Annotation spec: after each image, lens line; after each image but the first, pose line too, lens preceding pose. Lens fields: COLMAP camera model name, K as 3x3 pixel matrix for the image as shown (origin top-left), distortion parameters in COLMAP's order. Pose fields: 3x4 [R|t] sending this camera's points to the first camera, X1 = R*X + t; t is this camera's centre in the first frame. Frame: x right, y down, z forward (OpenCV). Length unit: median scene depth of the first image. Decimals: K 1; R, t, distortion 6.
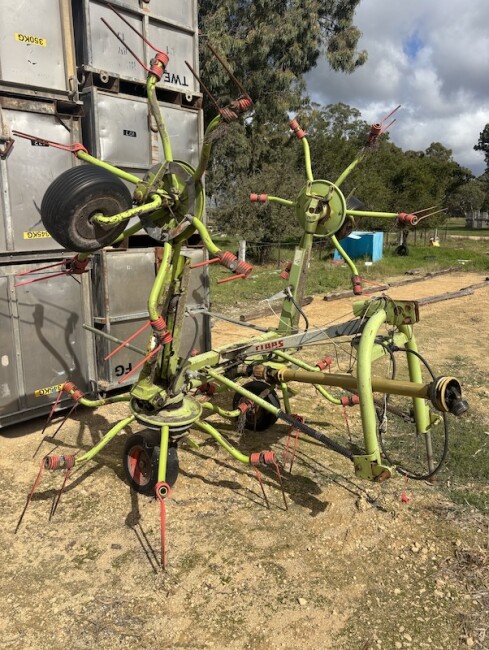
lens RADIAL K [[529.8, 0, 244.5], [0, 529.8, 325.0], [0, 0, 1]] dist [0.009946, 0.006557]
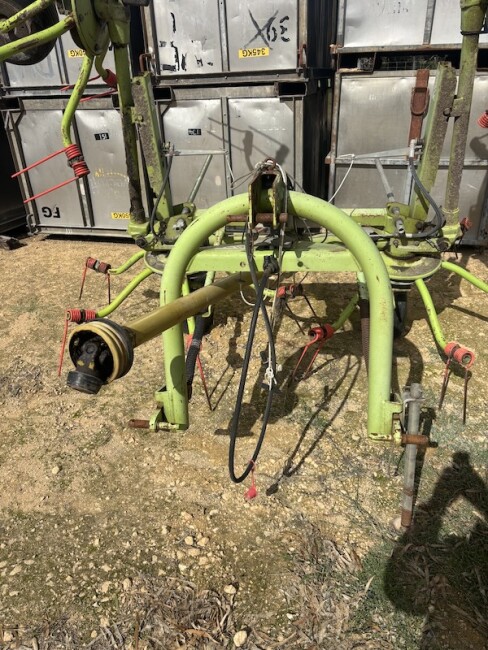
lens RADIAL K [[479.5, 0, 244.0], [0, 479.5, 325.0], [0, 0, 1]] dist [0.010727, 0.006726]
pose [[0.476148, 0.409956, -0.777958, 0.554724], [-0.143338, 0.909033, 0.391298, -0.069208], [0.867604, -0.074805, 0.491596, 0.589607]]
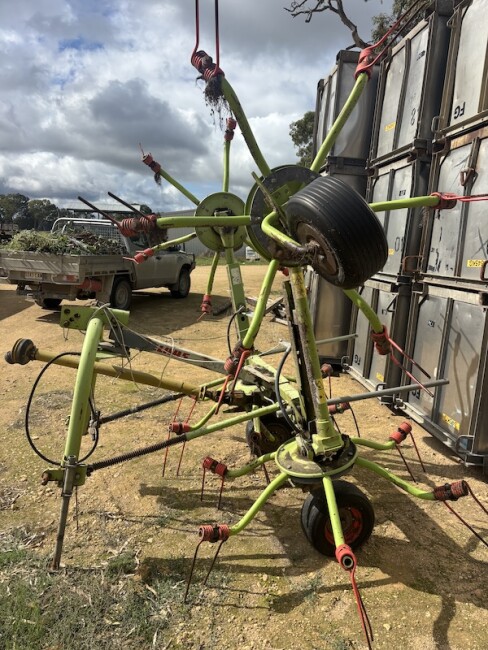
lens RADIAL K [[479.5, 0, 244.0], [0, 479.5, 325.0], [0, 0, 1]] dist [0.010727, 0.006726]
pose [[-0.641819, 0.094902, -0.760961, 0.639114], [-0.205912, 0.934543, 0.290222, -0.266084], [0.738694, 0.342961, -0.580266, 1.409830]]
